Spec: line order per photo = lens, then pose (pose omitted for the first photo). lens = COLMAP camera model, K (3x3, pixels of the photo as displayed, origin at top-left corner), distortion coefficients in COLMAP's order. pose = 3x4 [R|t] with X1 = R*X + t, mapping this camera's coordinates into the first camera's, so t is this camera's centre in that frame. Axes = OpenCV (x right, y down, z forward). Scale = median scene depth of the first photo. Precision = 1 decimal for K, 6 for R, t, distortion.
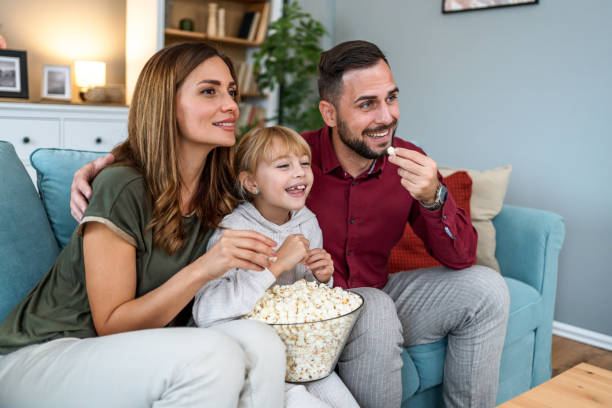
lens RADIAL K [[639.1, 0, 306.0], [0, 639.1, 204.0], [0, 0, 1]] dist [0.006590, 0.019294]
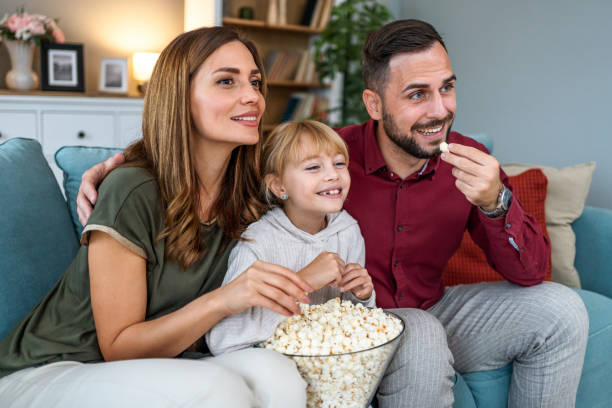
lens RADIAL K [[639.1, 0, 306.0], [0, 639.1, 204.0], [0, 0, 1]] dist [0.006590, 0.019294]
pose [[0.992514, 0.007273, -0.121914, 0.056166], [-0.005348, 0.999856, 0.016110, -0.022207], [0.122014, -0.015337, 0.992410, 0.131220]]
